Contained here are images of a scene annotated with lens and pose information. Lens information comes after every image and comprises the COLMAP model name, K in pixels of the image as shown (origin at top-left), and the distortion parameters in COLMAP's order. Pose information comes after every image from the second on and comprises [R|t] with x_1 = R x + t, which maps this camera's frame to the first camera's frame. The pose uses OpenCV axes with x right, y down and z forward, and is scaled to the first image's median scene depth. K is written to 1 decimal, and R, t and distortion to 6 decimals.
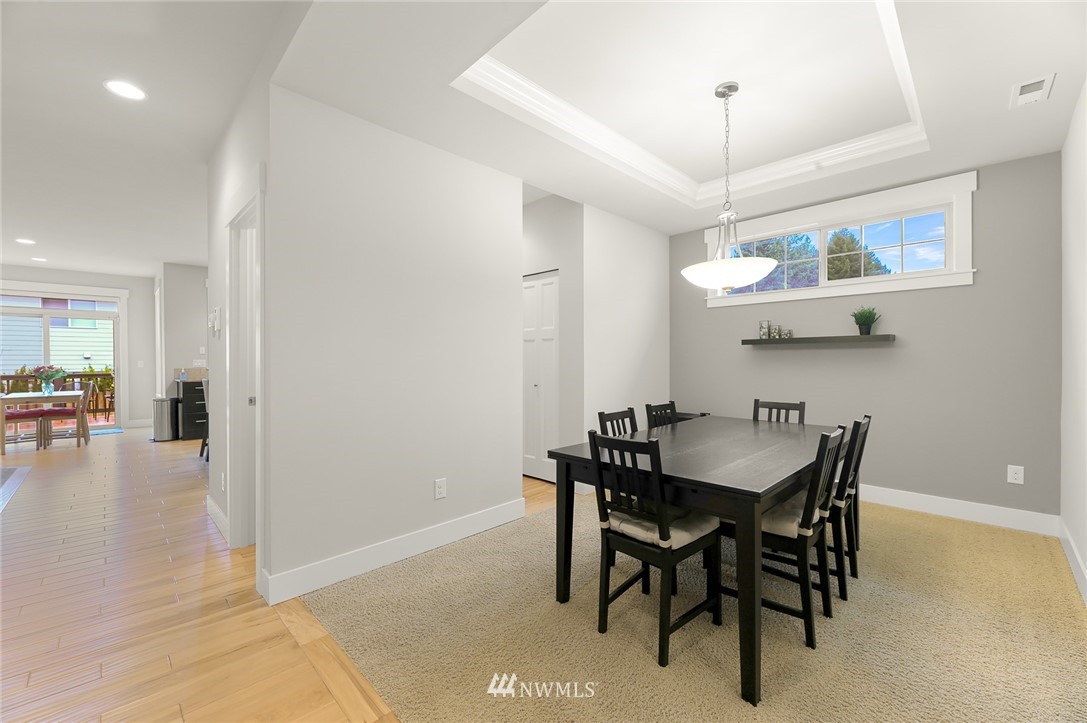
lens RADIAL K [[436.7, 0, 536.1], [0, 436.7, 359.4], [0, 0, 1]] dist [-0.004650, -0.000054]
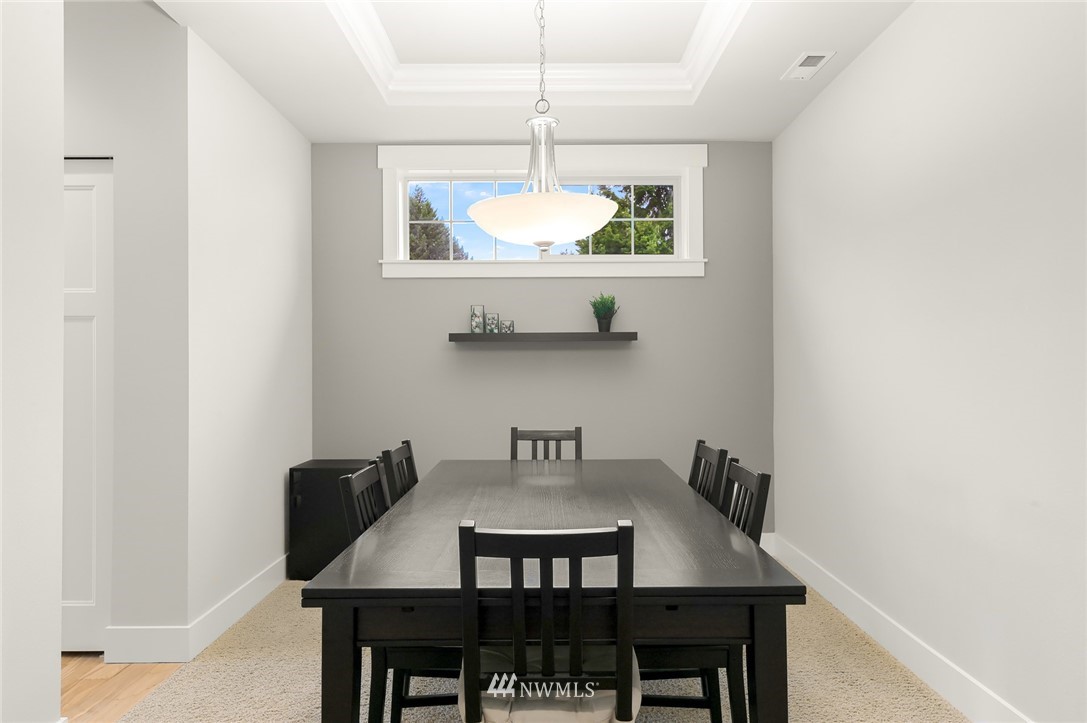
lens RADIAL K [[697.5, 0, 545.4], [0, 697.5, 364.4], [0, 0, 1]] dist [-0.010872, -0.004634]
pose [[0.701391, 0.000848, 0.712776, -0.184809], [0.001181, 0.999997, -0.002351, 0.002371], [-0.712776, 0.002490, 0.701387, 0.261722]]
